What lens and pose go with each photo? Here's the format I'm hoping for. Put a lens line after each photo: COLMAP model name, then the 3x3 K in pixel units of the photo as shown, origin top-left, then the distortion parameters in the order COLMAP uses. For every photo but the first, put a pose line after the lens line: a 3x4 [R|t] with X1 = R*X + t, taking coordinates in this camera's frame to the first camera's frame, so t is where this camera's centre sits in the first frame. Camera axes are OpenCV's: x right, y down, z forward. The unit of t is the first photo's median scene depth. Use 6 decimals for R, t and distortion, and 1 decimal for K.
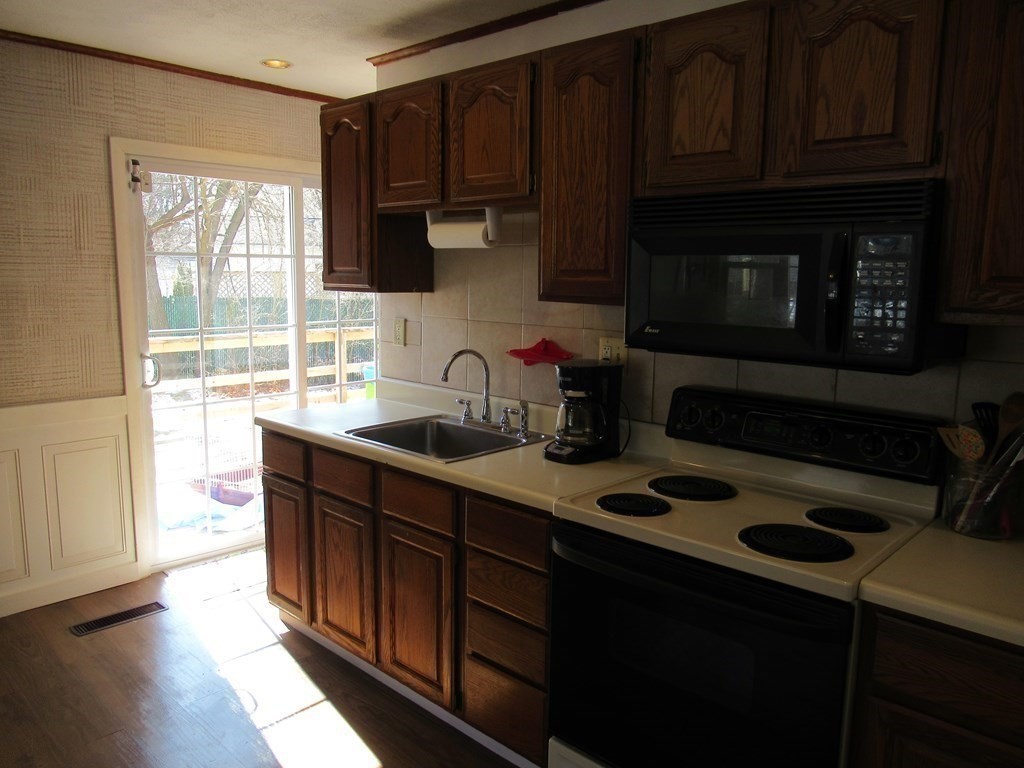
lens RADIAL K [[764.3, 0, 512.0], [0, 764.3, 384.0], [0, 0, 1]] dist [-0.010197, -0.007564]
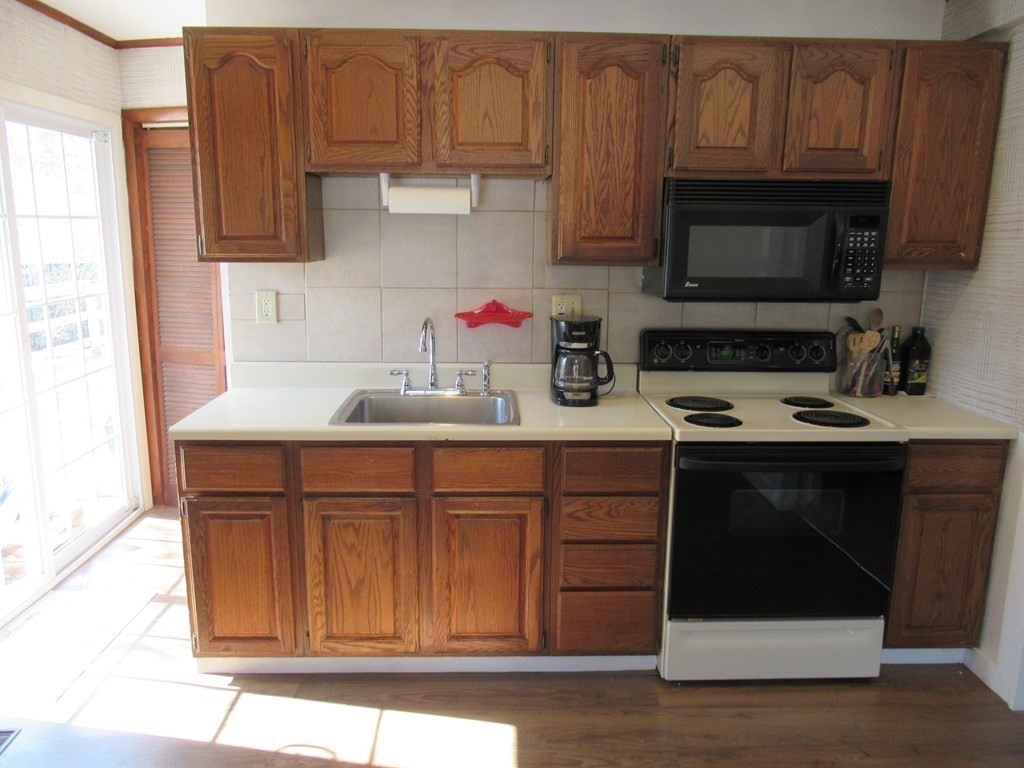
lens RADIAL K [[764.3, 0, 512.0], [0, 764.3, 384.0], [0, 0, 1]] dist [-0.010197, -0.007564]
pose [[0.705178, -0.147474, 0.693524, -0.866294], [0.104594, 0.989066, 0.103968, -0.065627], [-0.701273, -0.000777, 0.712892, 0.283911]]
